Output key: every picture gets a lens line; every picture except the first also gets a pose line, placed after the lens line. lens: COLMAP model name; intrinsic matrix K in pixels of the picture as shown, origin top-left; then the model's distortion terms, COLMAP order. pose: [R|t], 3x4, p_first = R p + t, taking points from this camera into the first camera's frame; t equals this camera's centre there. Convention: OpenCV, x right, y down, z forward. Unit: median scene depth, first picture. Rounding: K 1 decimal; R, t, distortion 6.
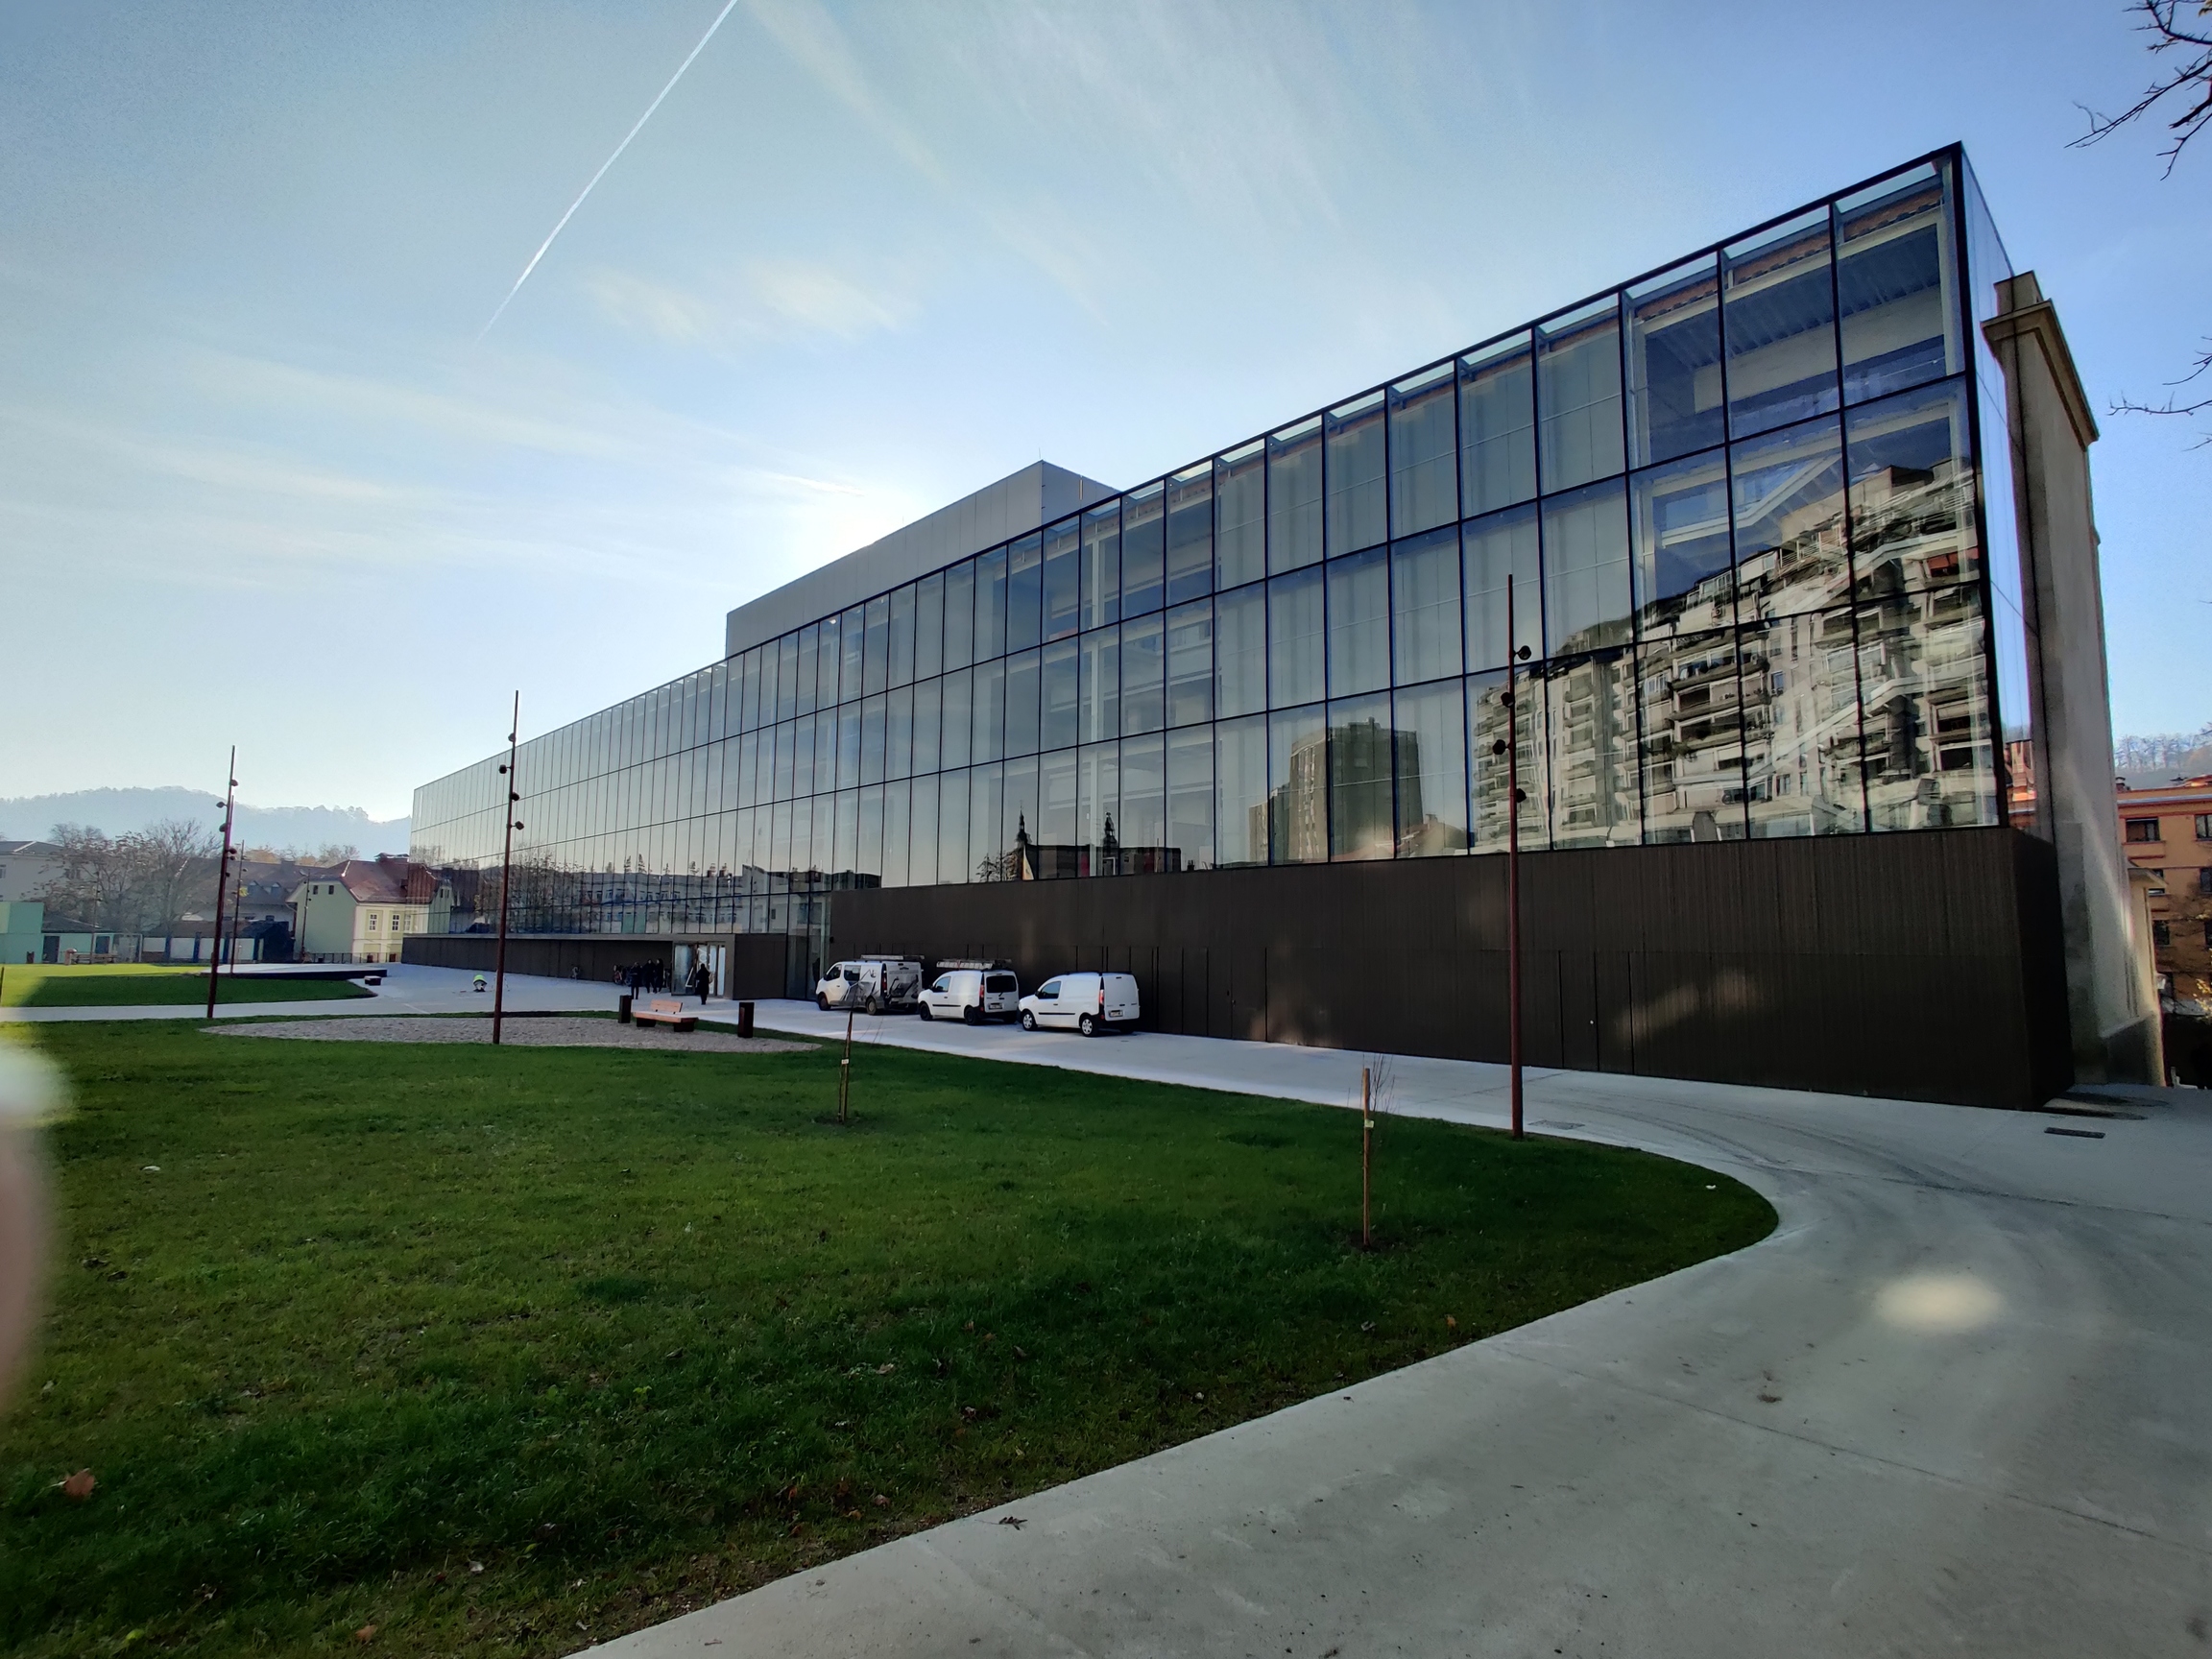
lens RADIAL K [[1084.2, 0, 1106.0], [0, 1084.2, 829.5], [0, 0, 1]] dist [0.003285, 0.012513]
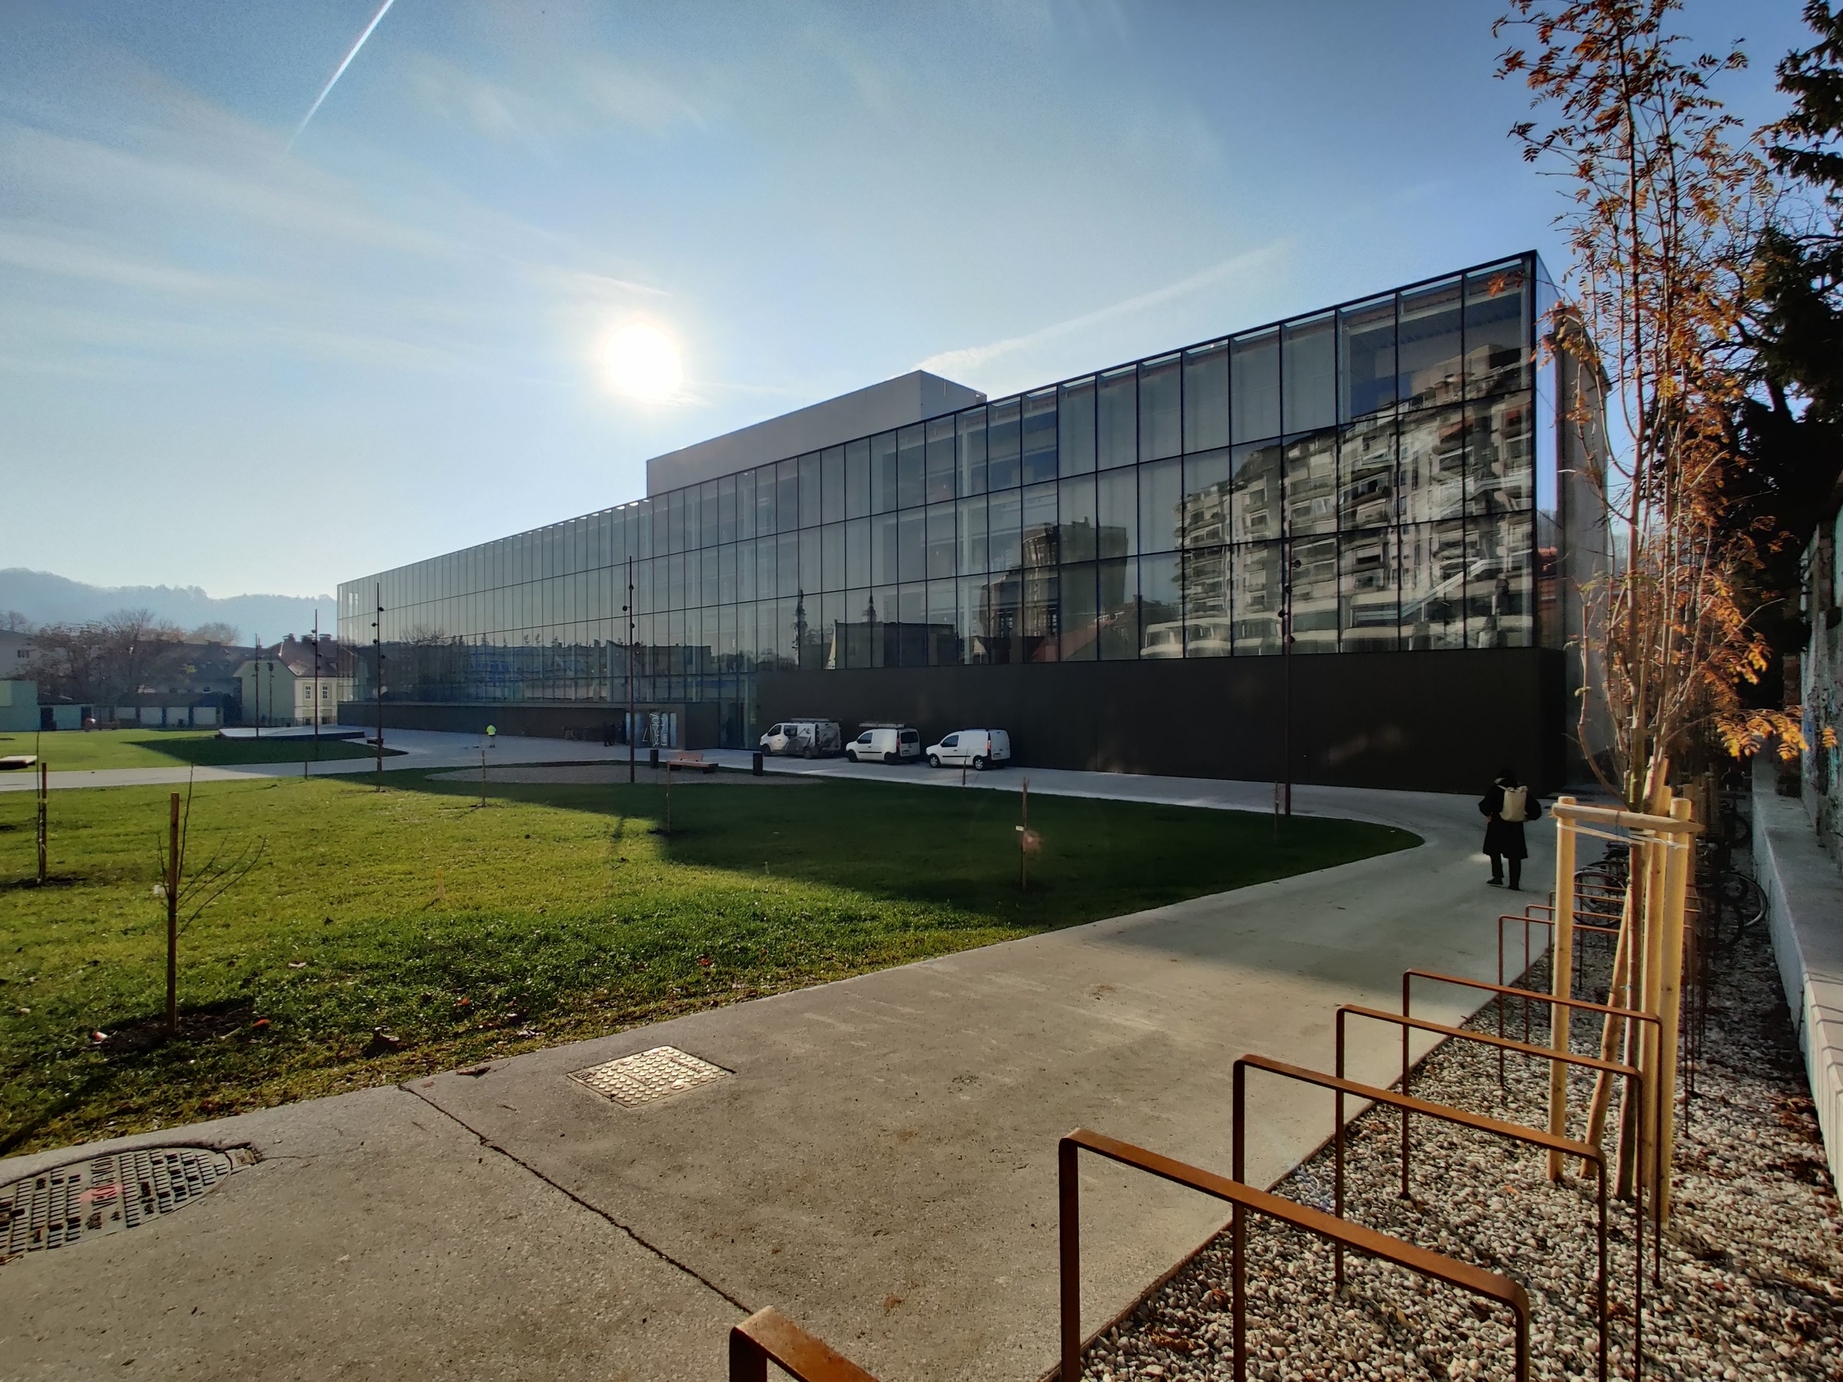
lens RADIAL K [[903.3, 0, 921.5], [0, 903.3, 691.0], [0, 0, 1]] dist [0.003285, 0.012513]
pose [[0.996651, -0.015073, 0.080375, -0.179889], [0.006873, 0.994828, 0.101339, -0.048175], [-0.081487, -0.100447, 0.991600, -0.236994]]
